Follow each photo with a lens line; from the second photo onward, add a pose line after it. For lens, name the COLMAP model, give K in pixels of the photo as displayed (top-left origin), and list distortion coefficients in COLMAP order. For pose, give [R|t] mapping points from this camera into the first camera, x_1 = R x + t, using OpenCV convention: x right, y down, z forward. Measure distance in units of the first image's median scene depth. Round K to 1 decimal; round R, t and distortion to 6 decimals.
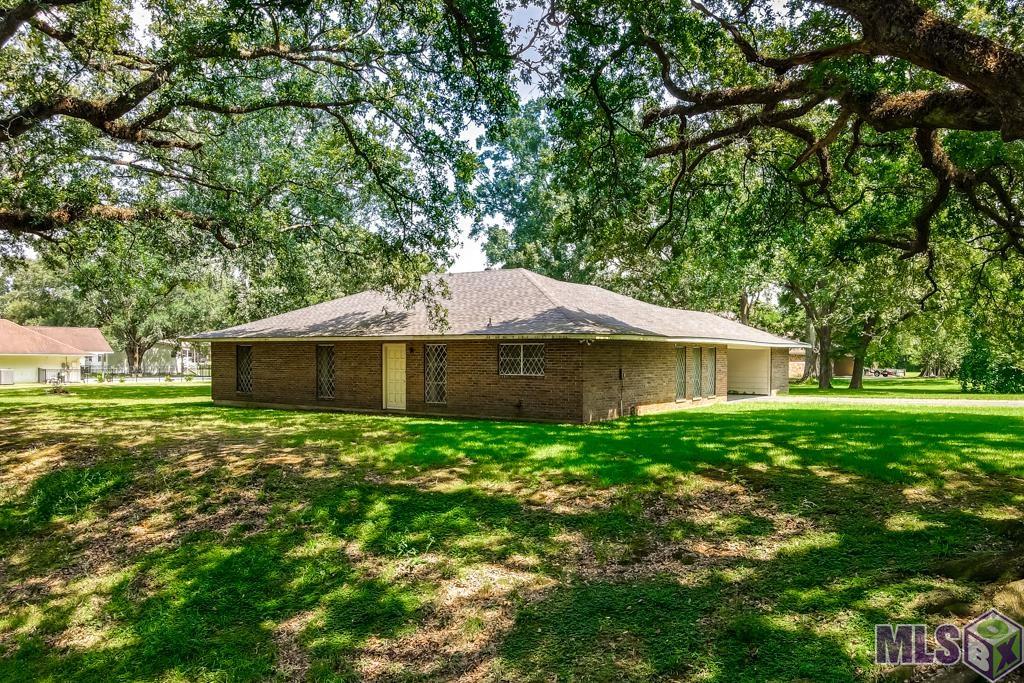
lens RADIAL K [[706.4, 0, 511.9], [0, 706.4, 344.5], [0, 0, 1]] dist [-0.001187, -0.000088]
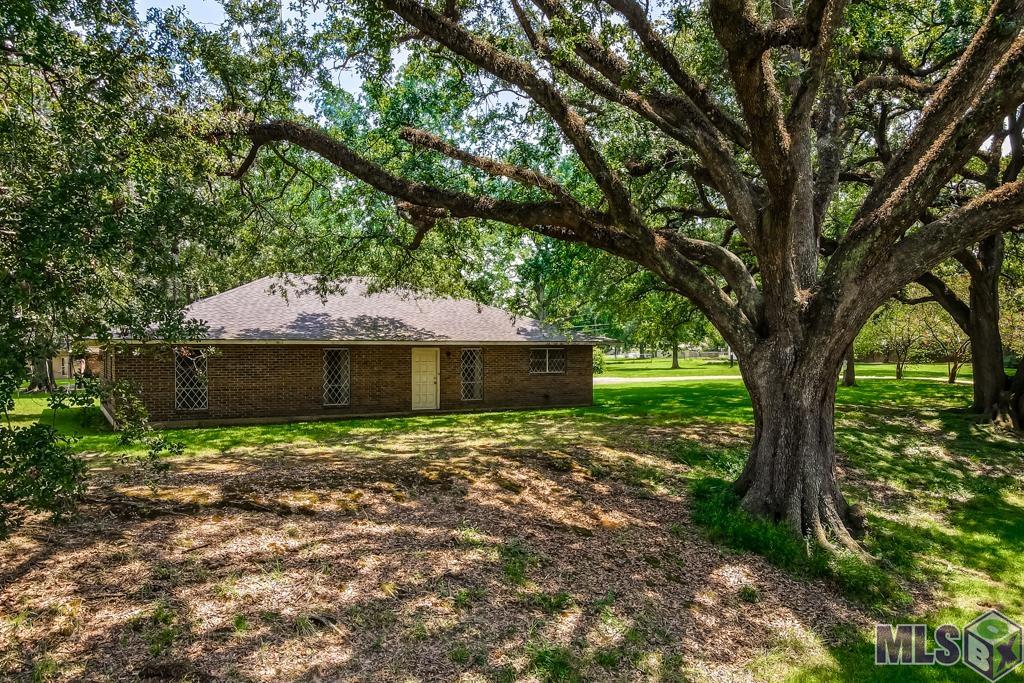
lens RADIAL K [[706.4, 0, 511.8], [0, 706.4, 342.2], [0, 0, 1]] dist [-0.001187, -0.000088]
pose [[0.523034, 0.005354, 0.852295, -1.012611], [-0.008228, 0.999965, -0.001232, -0.009387], [-0.852272, -0.006369, 0.523060, 0.336639]]
